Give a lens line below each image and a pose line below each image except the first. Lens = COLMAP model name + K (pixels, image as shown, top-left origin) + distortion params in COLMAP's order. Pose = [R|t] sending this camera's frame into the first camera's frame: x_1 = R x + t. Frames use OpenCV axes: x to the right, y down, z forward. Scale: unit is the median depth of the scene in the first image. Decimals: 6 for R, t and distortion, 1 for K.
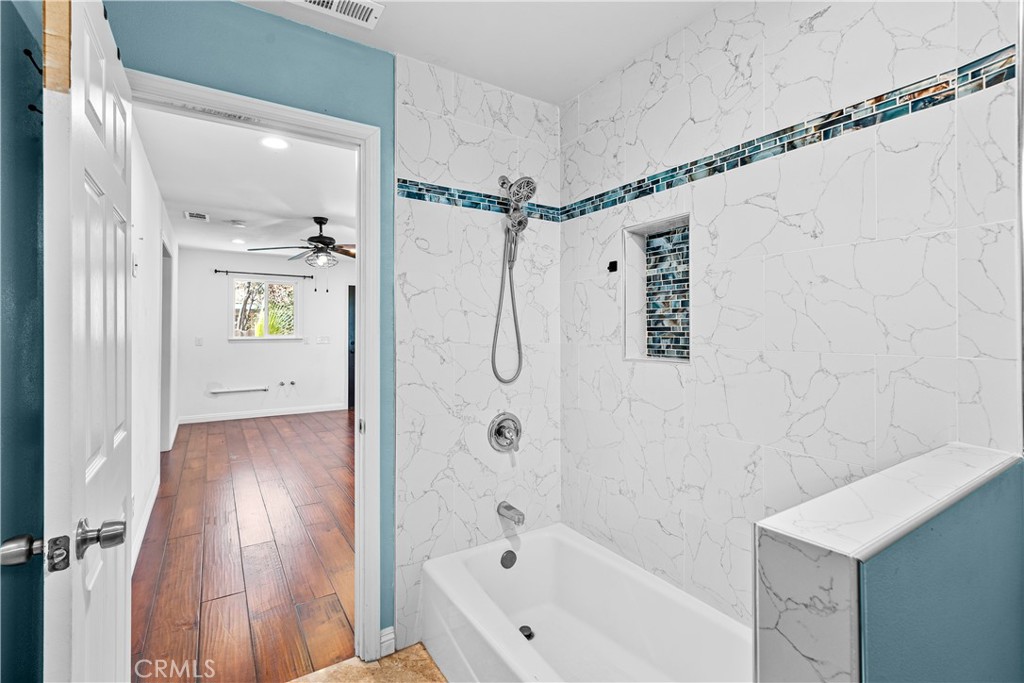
lens RADIAL K [[460.4, 0, 509.5], [0, 460.4, 333.1], [0, 0, 1]] dist [-0.007158, 0.001825]
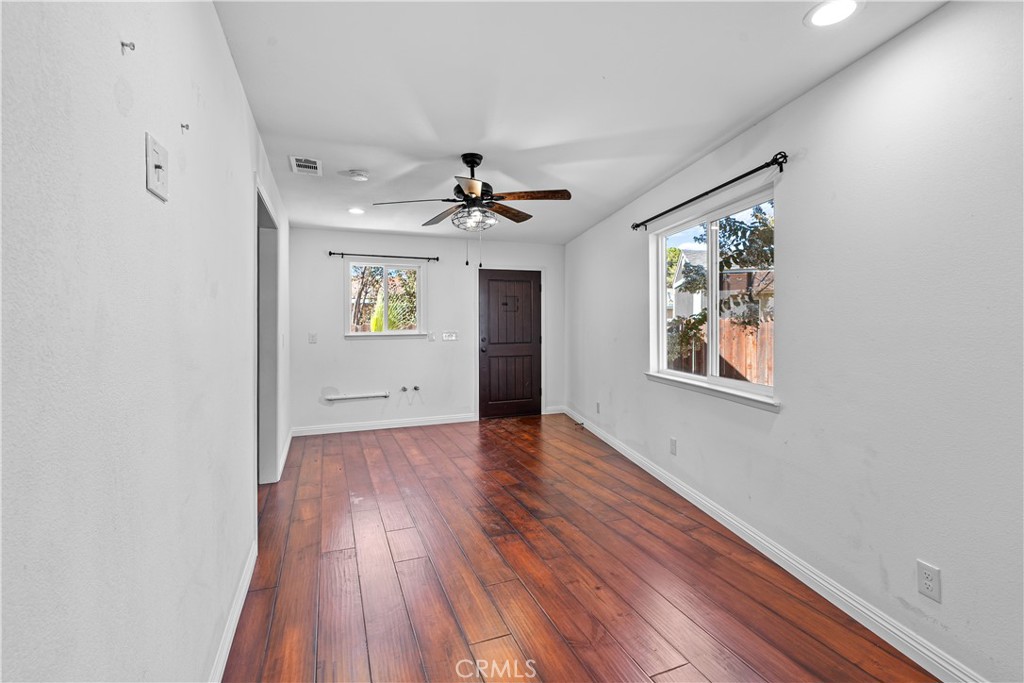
lens RADIAL K [[460.4, 0, 515.4], [0, 460.4, 328.1], [0, 0, 1]] dist [-0.007158, 0.001825]
pose [[0.982628, -0.006723, -0.185465, -0.435263], [0.007331, 0.999970, 0.002595, -0.000639], [0.185442, -0.003910, 0.982647, 0.675180]]
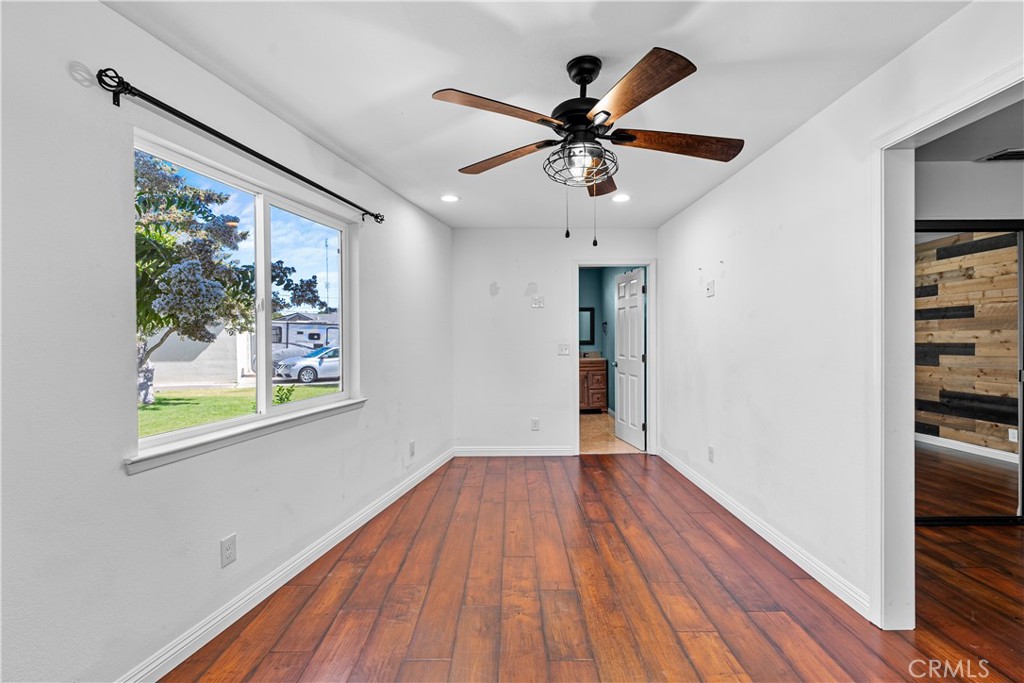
lens RADIAL K [[460.4, 0, 511.6], [0, 460.4, 344.3], [0, 0, 1]] dist [-0.007158, 0.001825]
pose [[-0.843428, -0.012865, 0.537088, -0.645356], [-0.001261, 0.999758, 0.021966, -0.004994], [-0.537241, 0.017849, -0.843240, 1.290611]]
